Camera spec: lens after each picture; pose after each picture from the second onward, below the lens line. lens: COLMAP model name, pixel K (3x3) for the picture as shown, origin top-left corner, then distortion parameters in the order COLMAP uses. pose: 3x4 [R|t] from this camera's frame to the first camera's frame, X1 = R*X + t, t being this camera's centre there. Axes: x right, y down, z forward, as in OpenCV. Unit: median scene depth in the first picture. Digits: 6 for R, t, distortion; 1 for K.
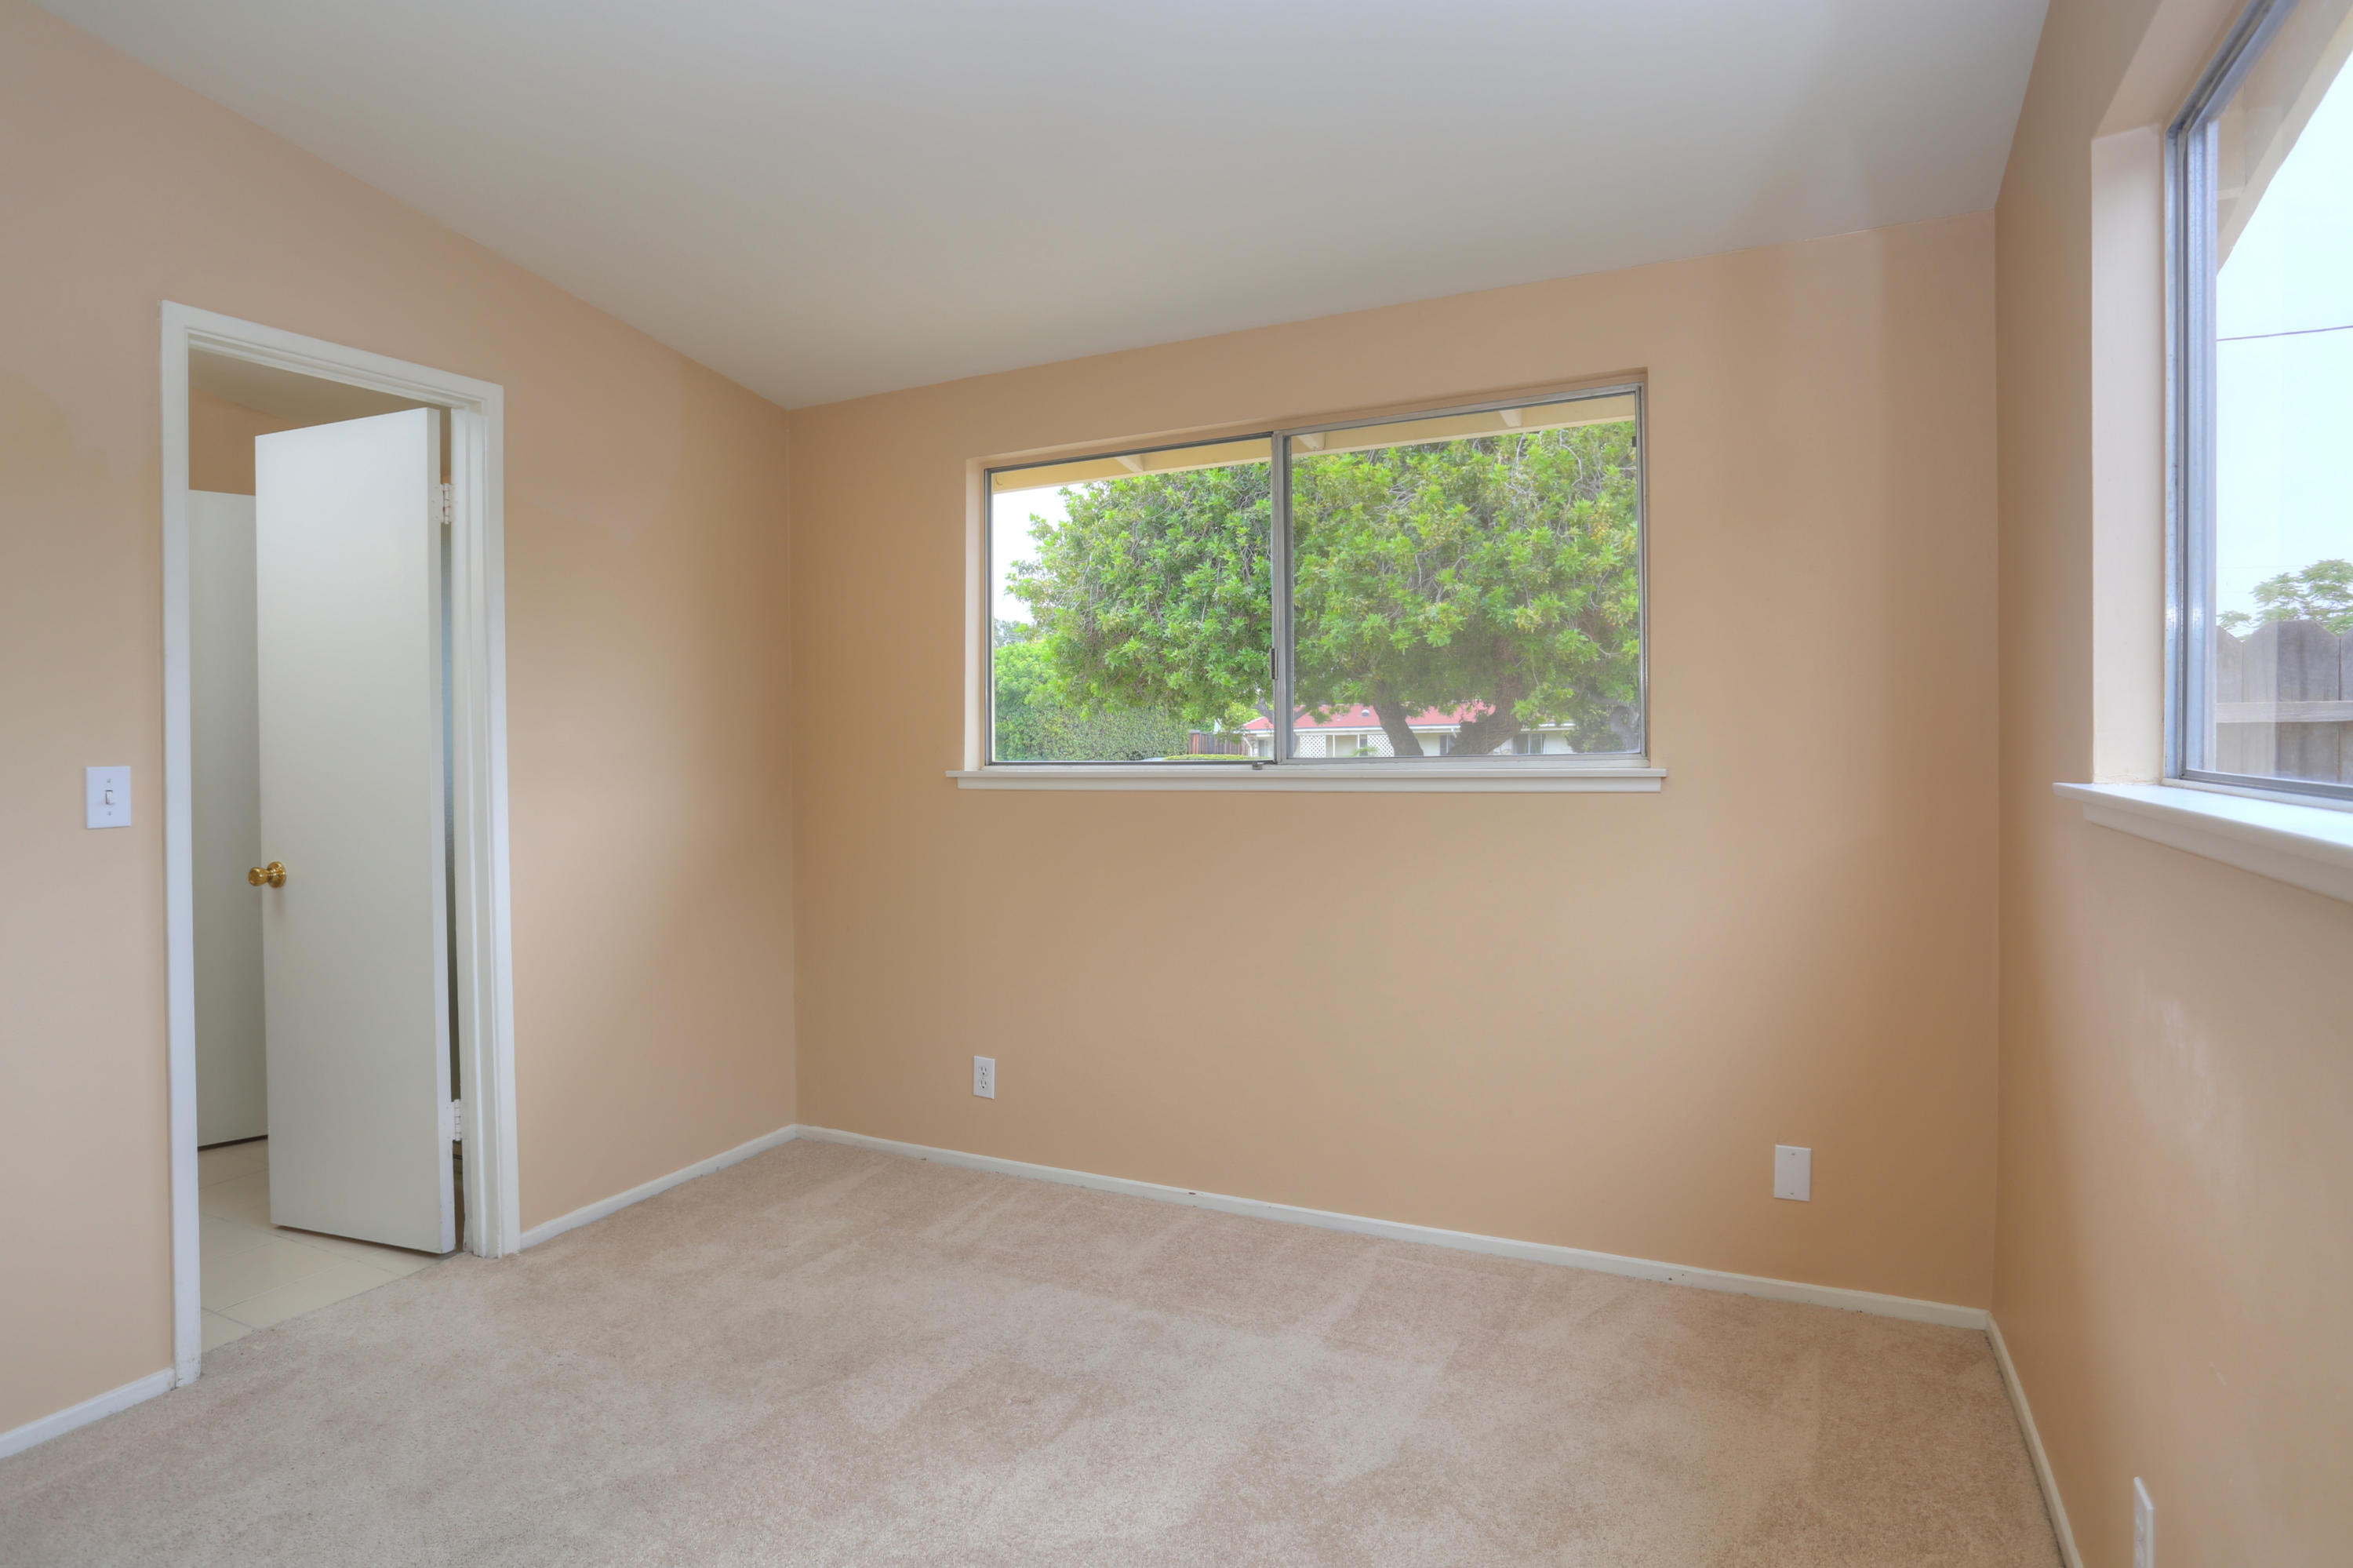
lens RADIAL K [[1316.1, 0, 1176.5], [0, 1316.1, 784.0], [0, 0, 1]] dist [-0.055466, -0.000253]
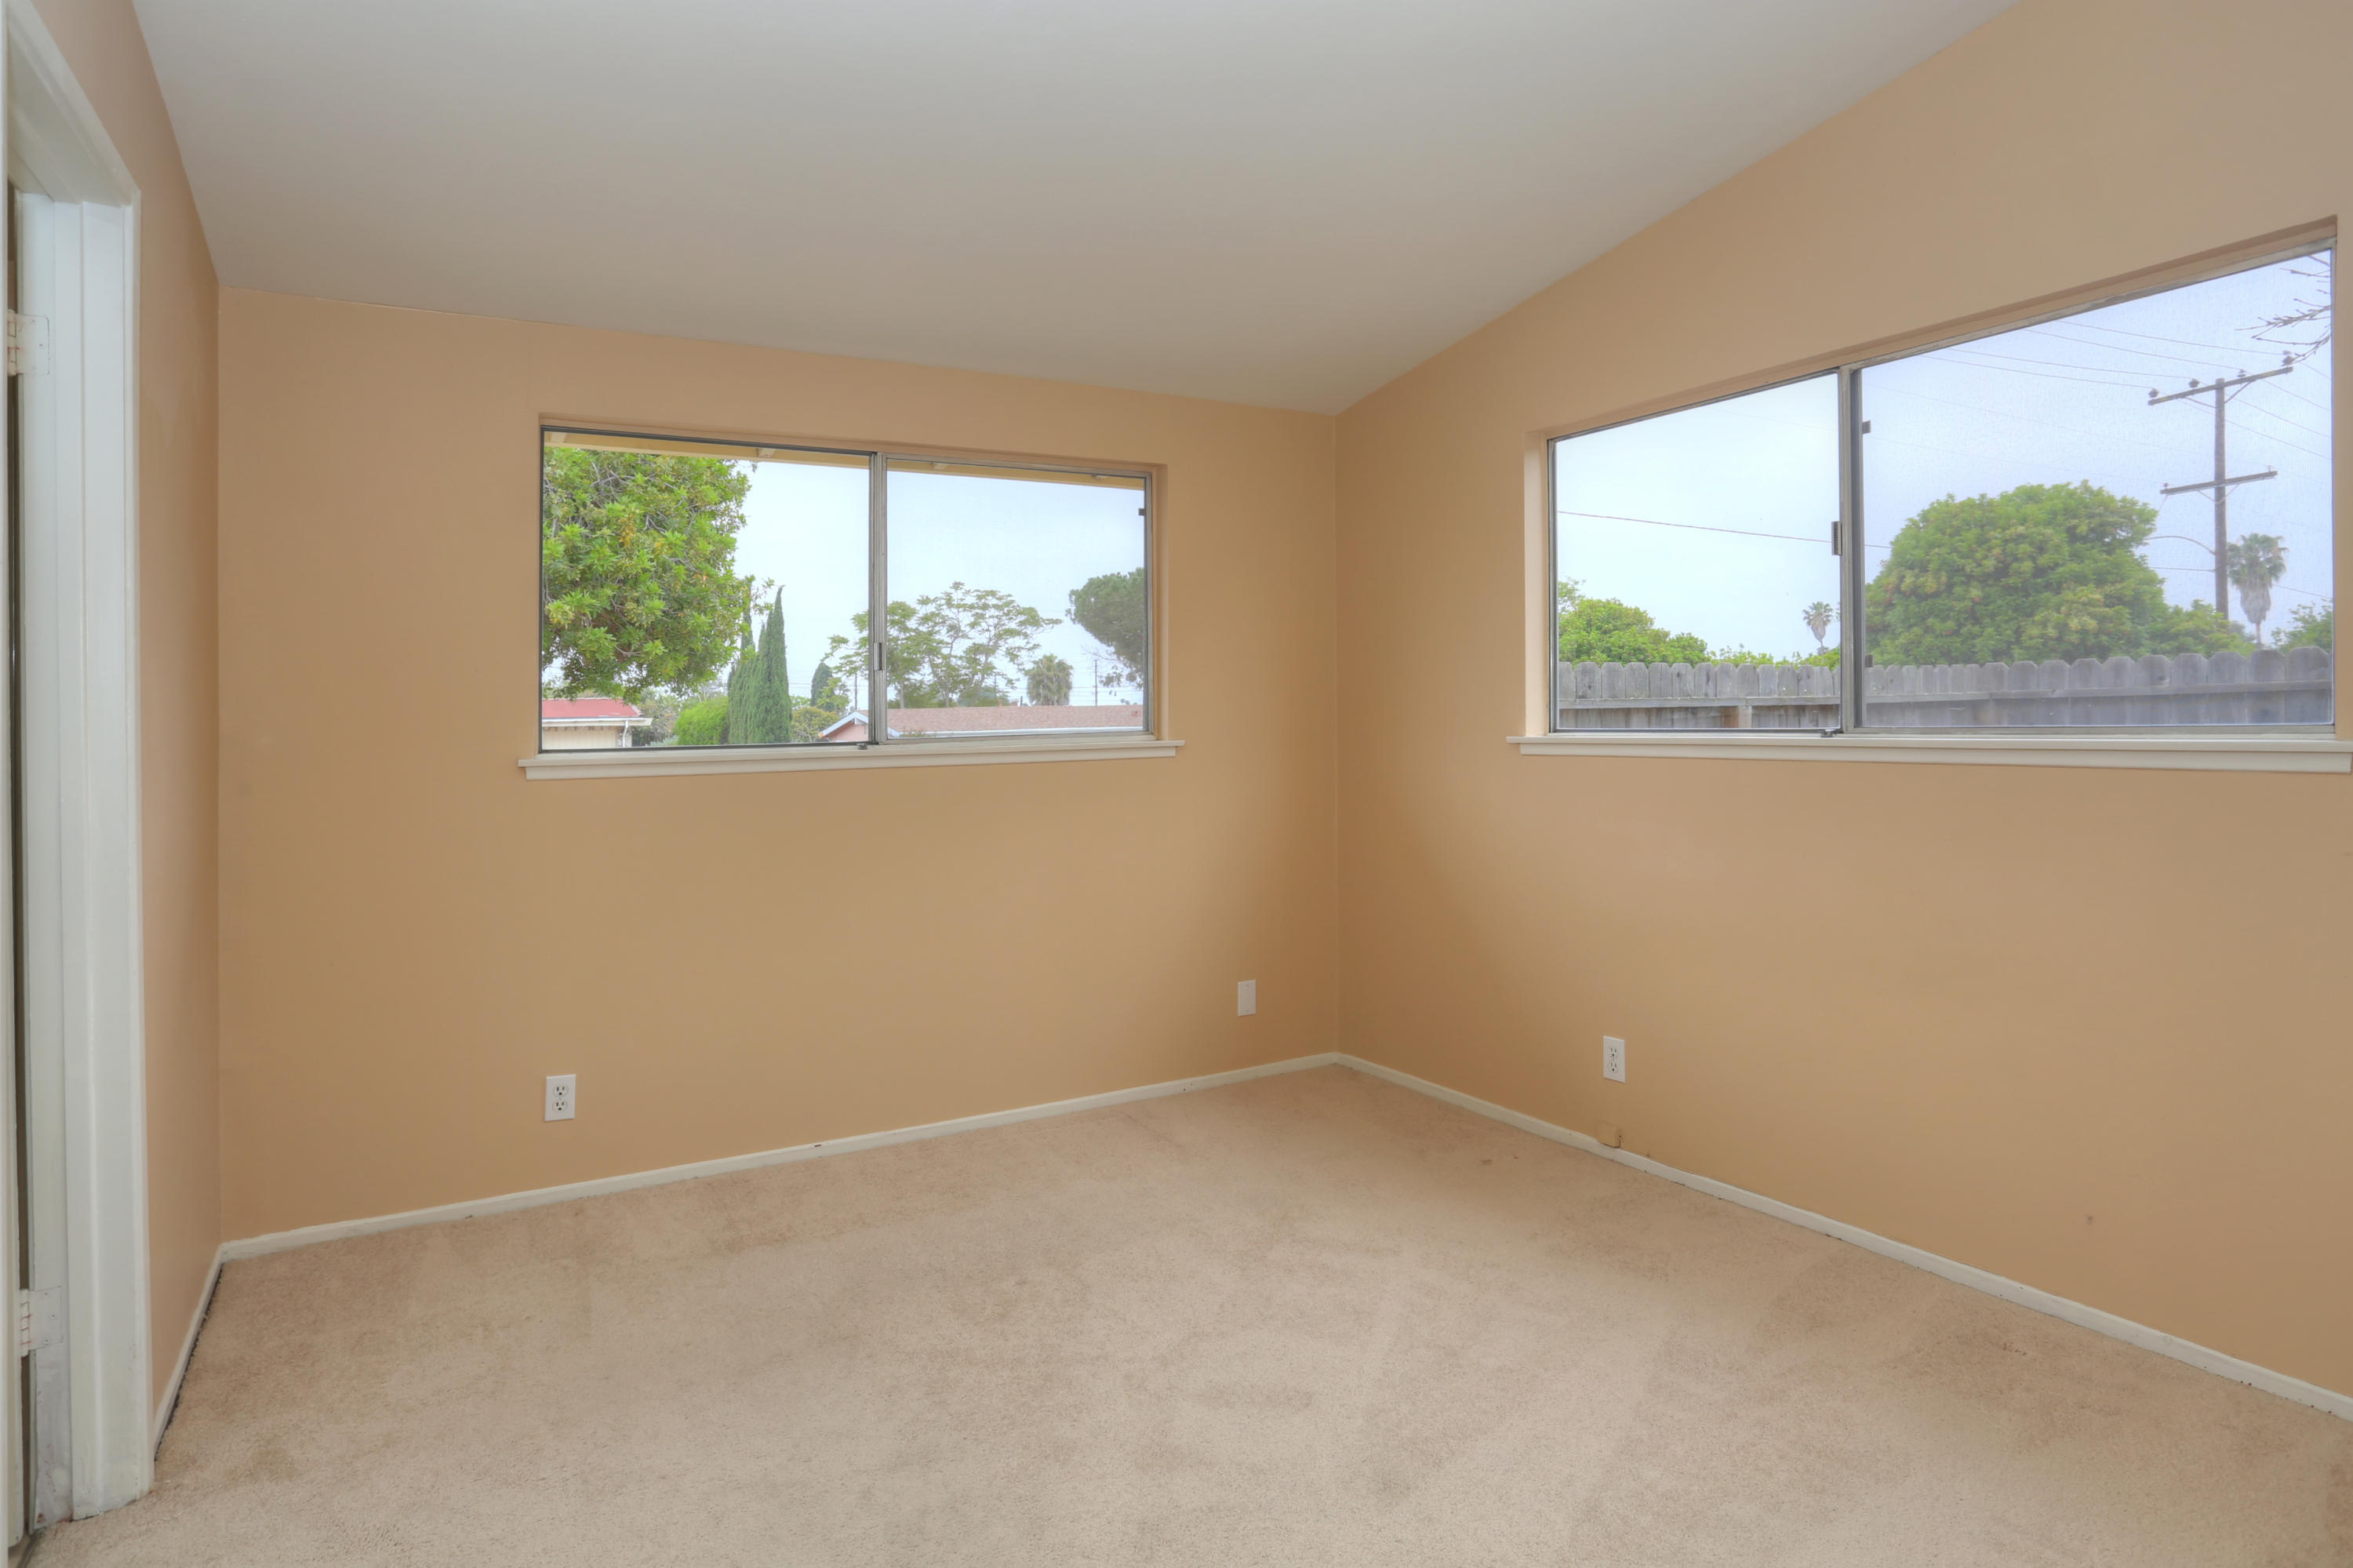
lens RADIAL K [[1279.7, 0, 1176.5], [0, 1279.7, 784.0], [0, 0, 1]] dist [0.001405, -0.000210]
pose [[0.559501, -0.036353, 0.828032, -0.289585], [0.037982, 0.999113, 0.018200, 0.003633], [-0.827959, 0.021267, 0.560386, 0.068398]]
